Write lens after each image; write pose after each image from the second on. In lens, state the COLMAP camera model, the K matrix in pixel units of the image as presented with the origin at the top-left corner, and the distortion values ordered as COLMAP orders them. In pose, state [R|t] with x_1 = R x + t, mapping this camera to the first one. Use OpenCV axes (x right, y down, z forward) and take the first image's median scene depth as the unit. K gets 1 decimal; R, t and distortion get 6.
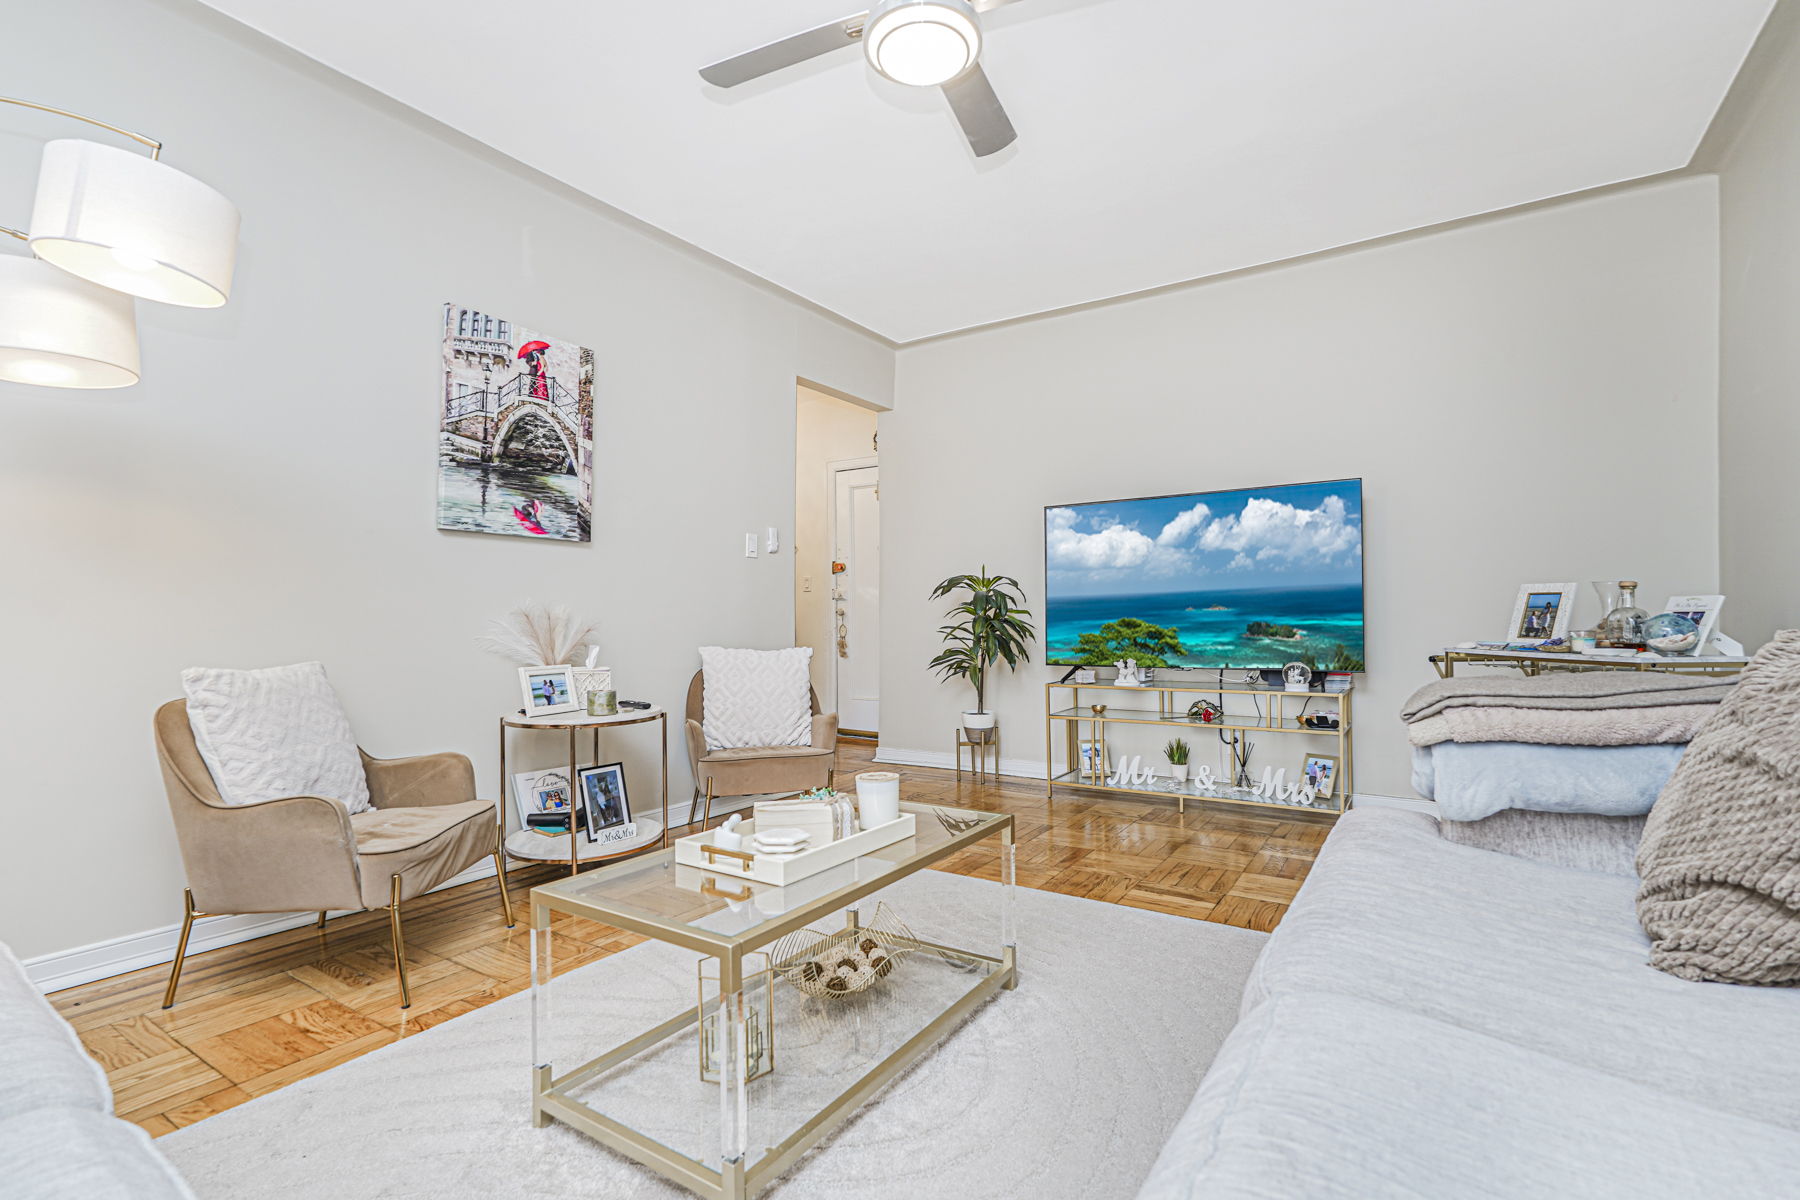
lens RADIAL K [[836.3, 0, 900.0], [0, 836.3, 600.0], [0, 0, 1]] dist [0.026704, 0.000026]
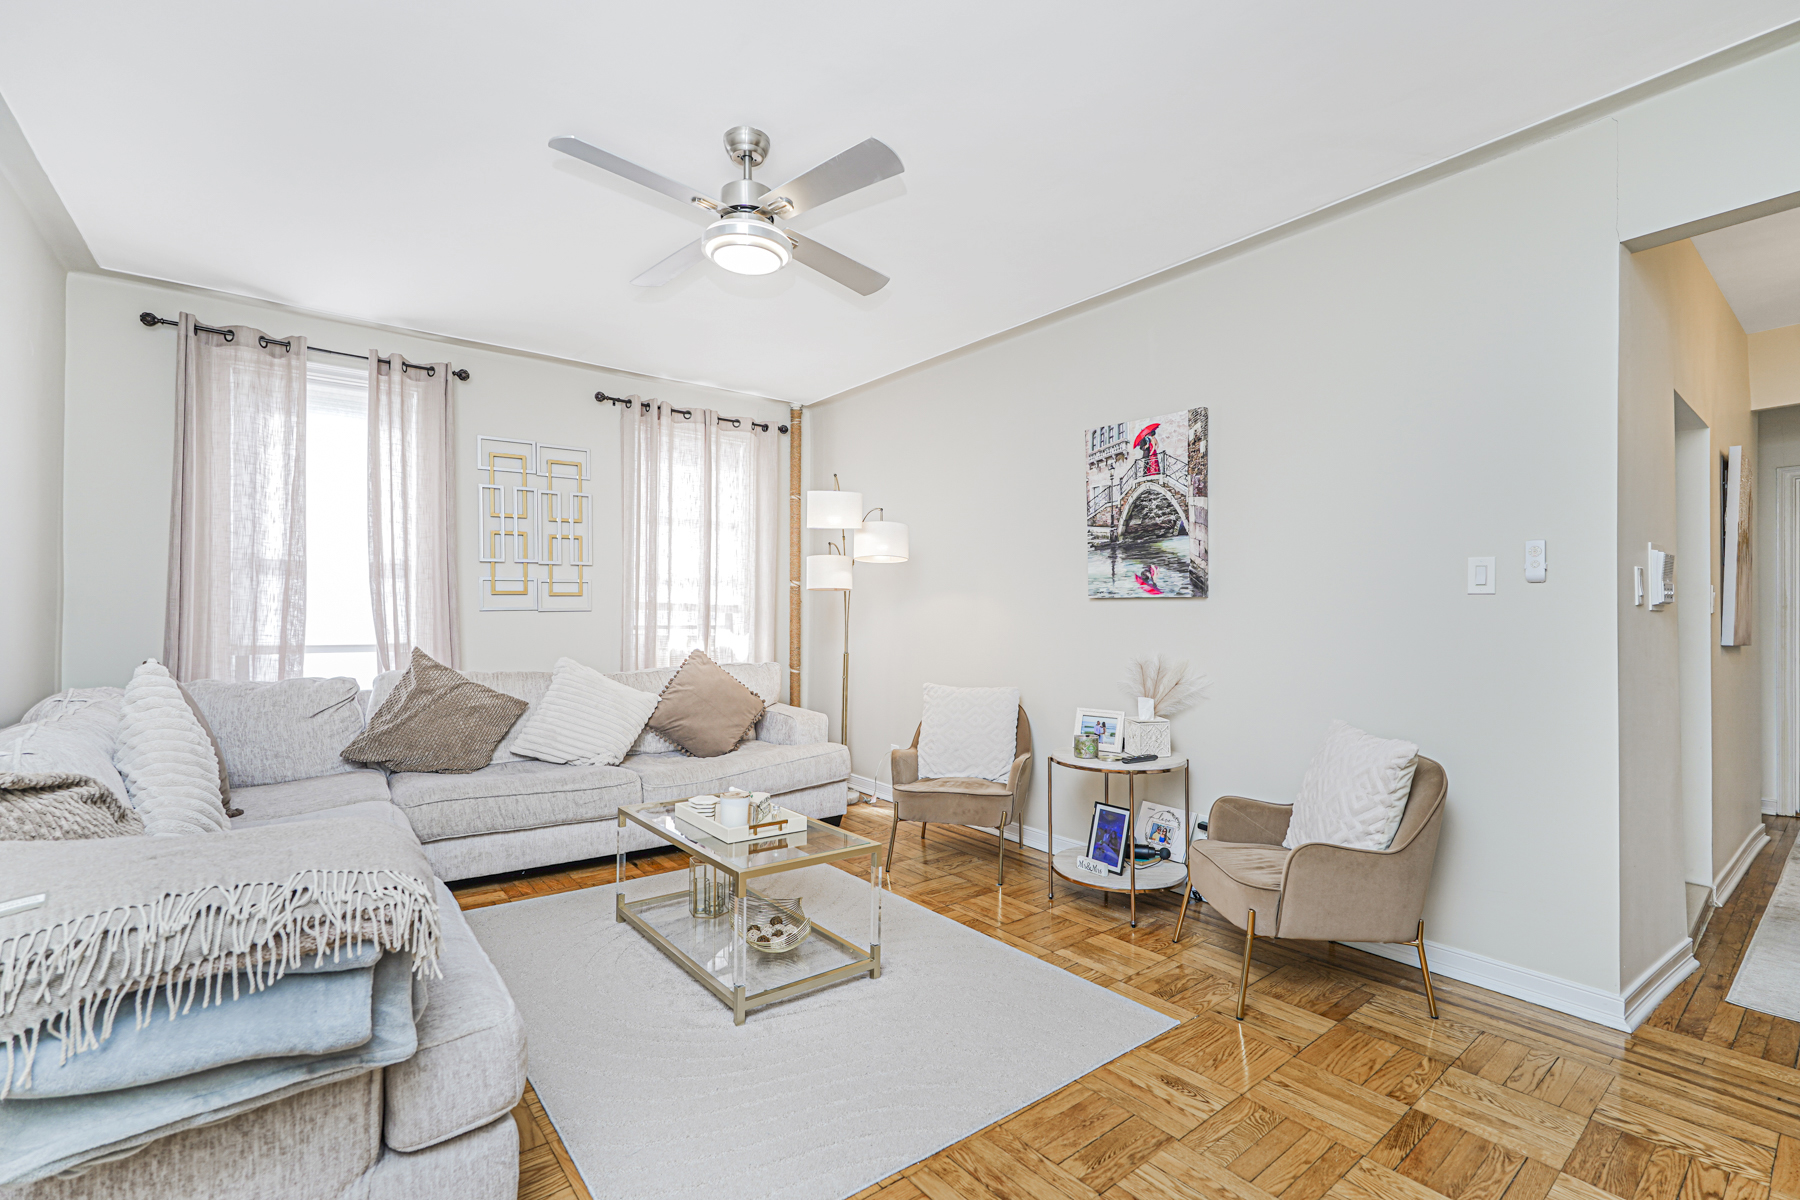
lens RADIAL K [[805.7, 0, 895.6], [0, 805.7, 617.6], [0, 0, 1]] dist [-0.001599, 0.000206]
pose [[-0.304181, -0.002057, -0.952612, 0.719586], [0.011856, 0.999912, -0.005945, -0.046022], [0.952541, -0.013103, -0.304130, 1.014006]]
